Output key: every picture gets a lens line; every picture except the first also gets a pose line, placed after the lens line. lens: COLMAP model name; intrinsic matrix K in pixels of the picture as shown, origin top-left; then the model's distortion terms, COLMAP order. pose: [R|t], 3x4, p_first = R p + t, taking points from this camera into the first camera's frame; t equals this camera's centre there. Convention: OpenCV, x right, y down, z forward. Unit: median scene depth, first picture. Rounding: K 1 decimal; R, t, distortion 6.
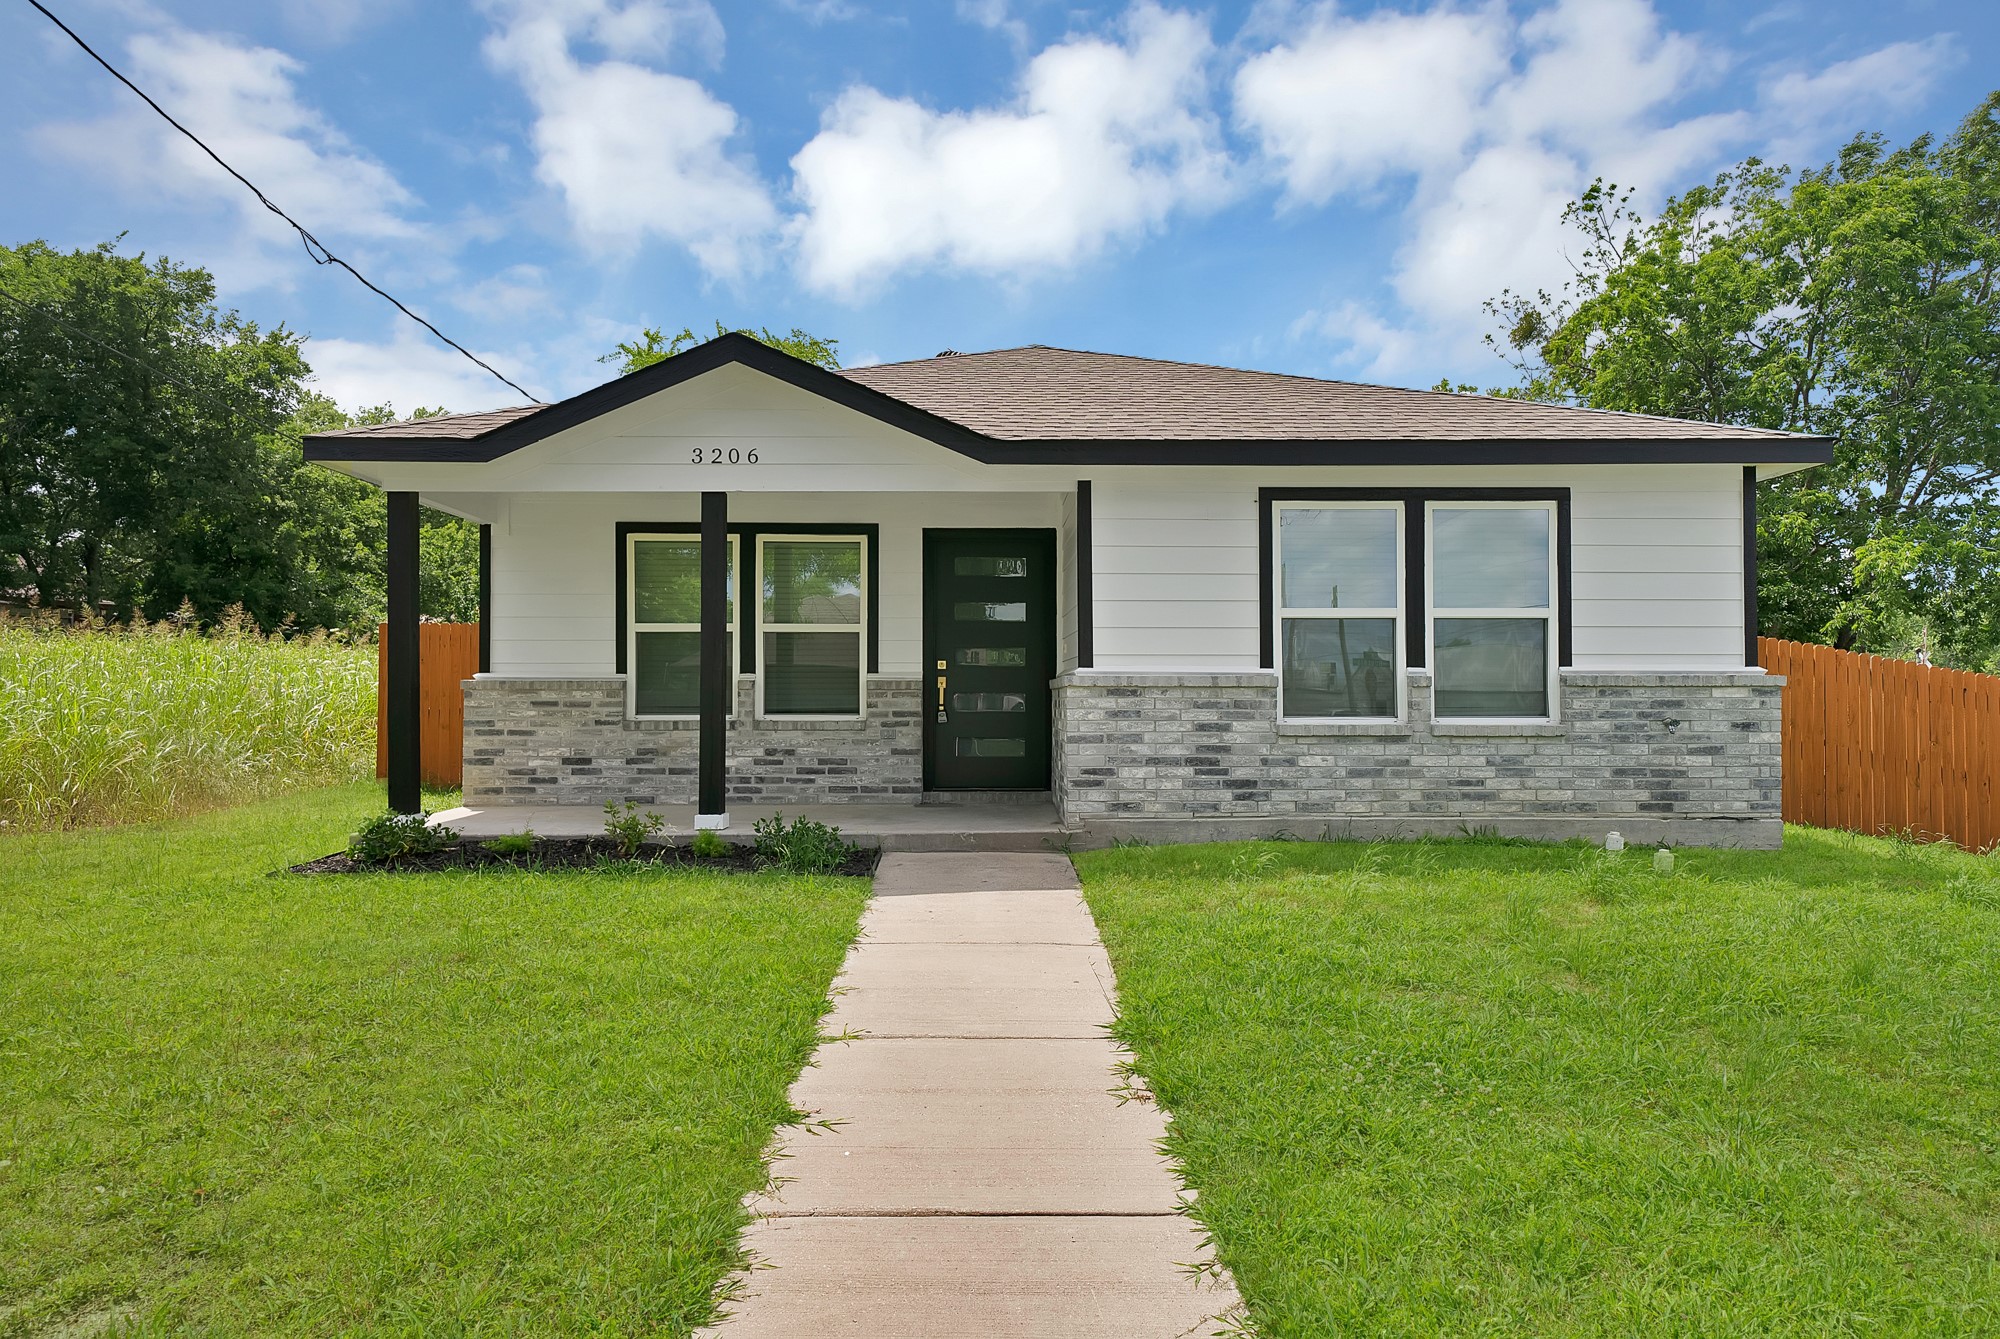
lens RADIAL K [[1215.5, 0, 1000.0], [0, 1215.5, 669.5], [0, 0, 1]] dist [0.005692, 0.001285]
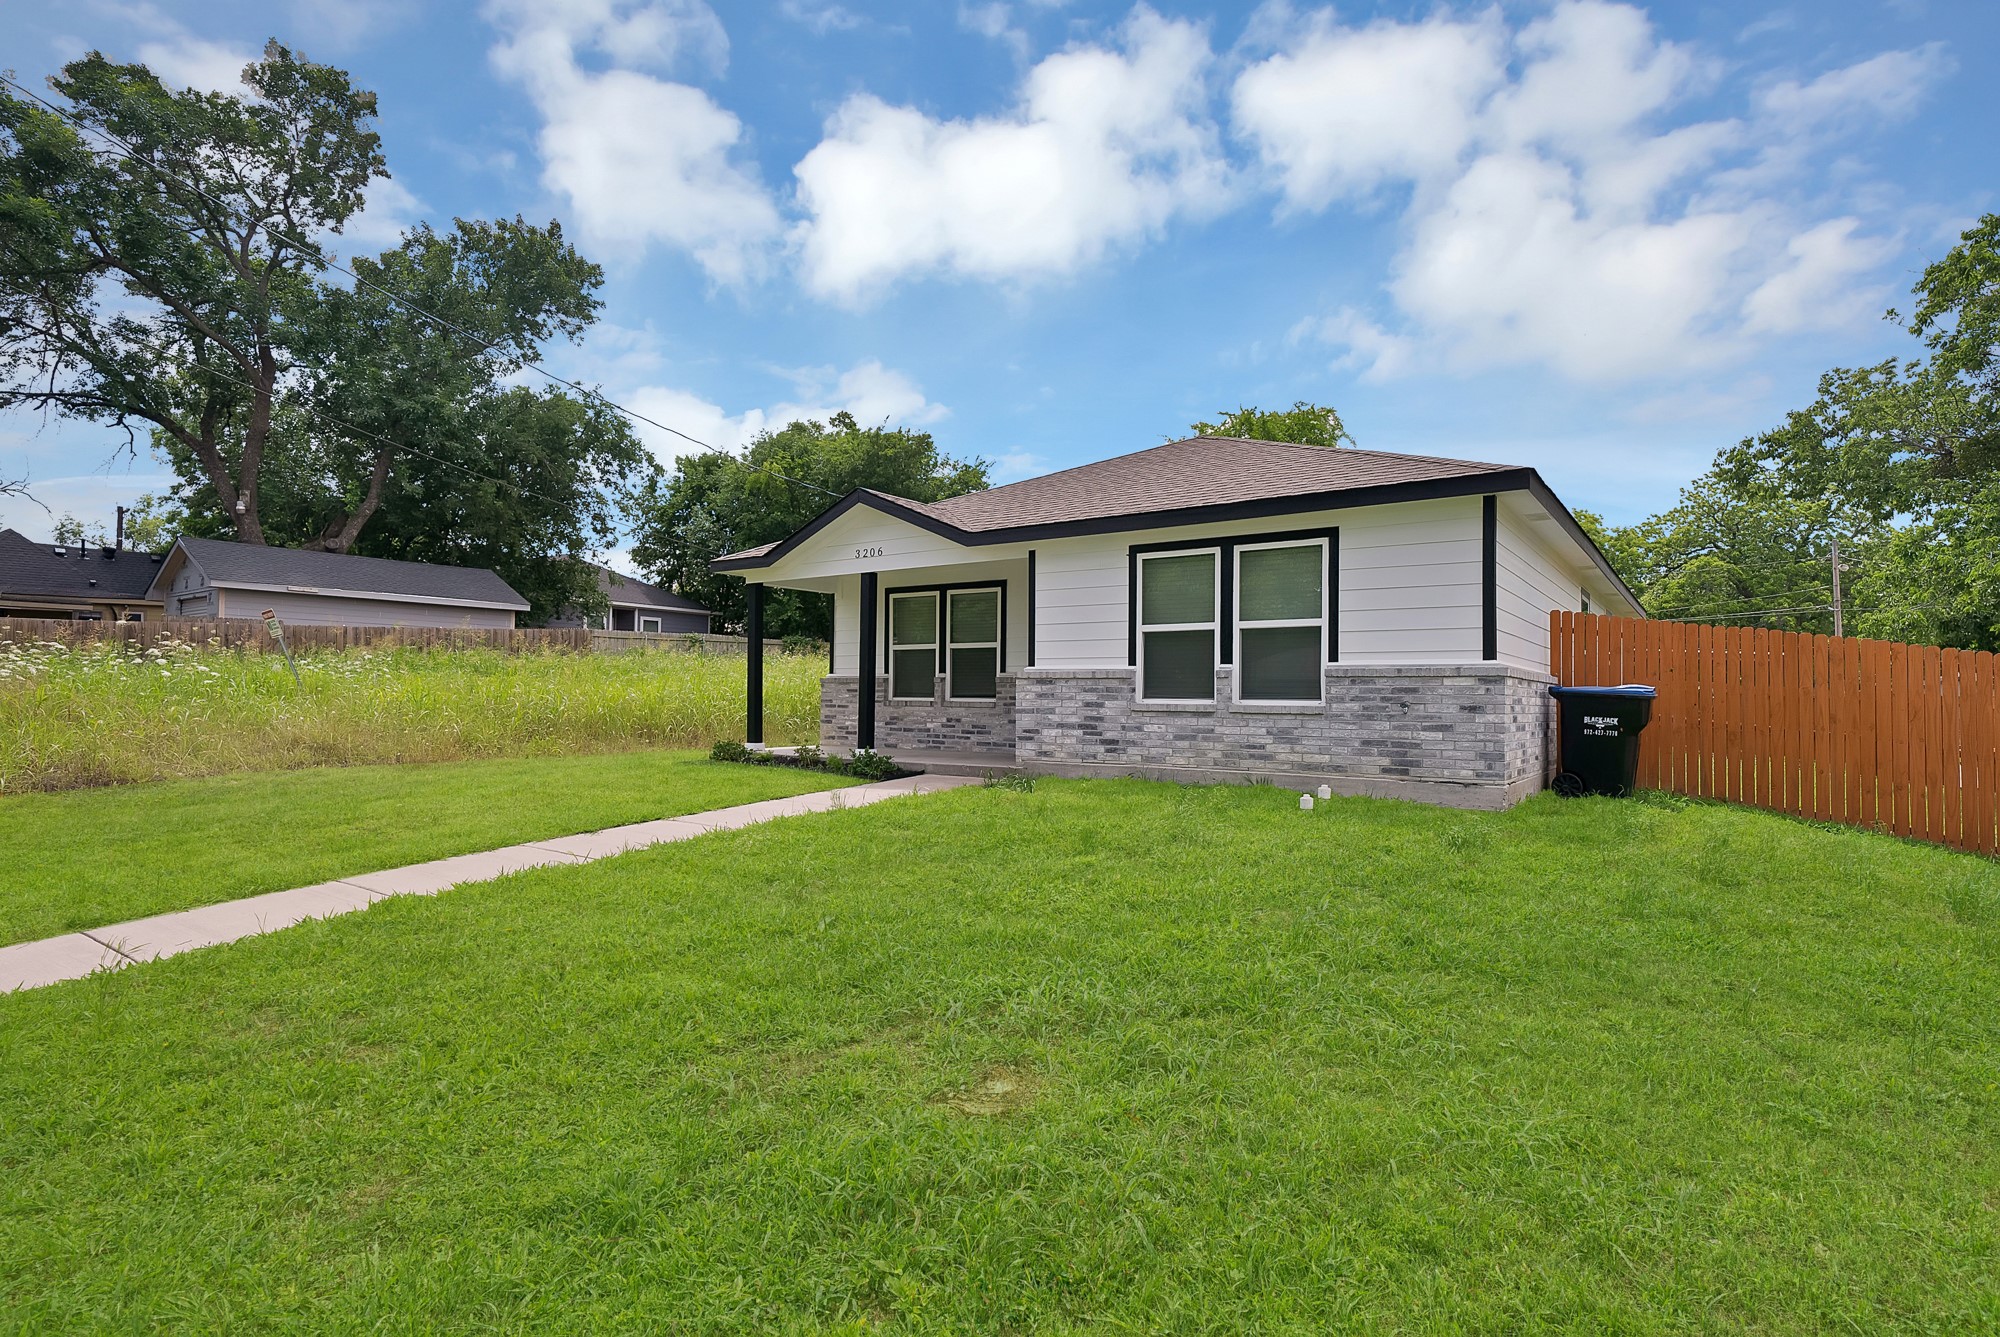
lens RADIAL K [[999.1, 0, 1000.0], [0, 999.1, 668.5], [0, 0, 1]] dist [-0.000564, -0.000058]
pose [[0.811792, -0.008976, -0.583877, 0.814976], [0.001909, 0.999917, -0.012718, 0.017843], [0.583943, 0.009210, 0.811742, -0.094281]]
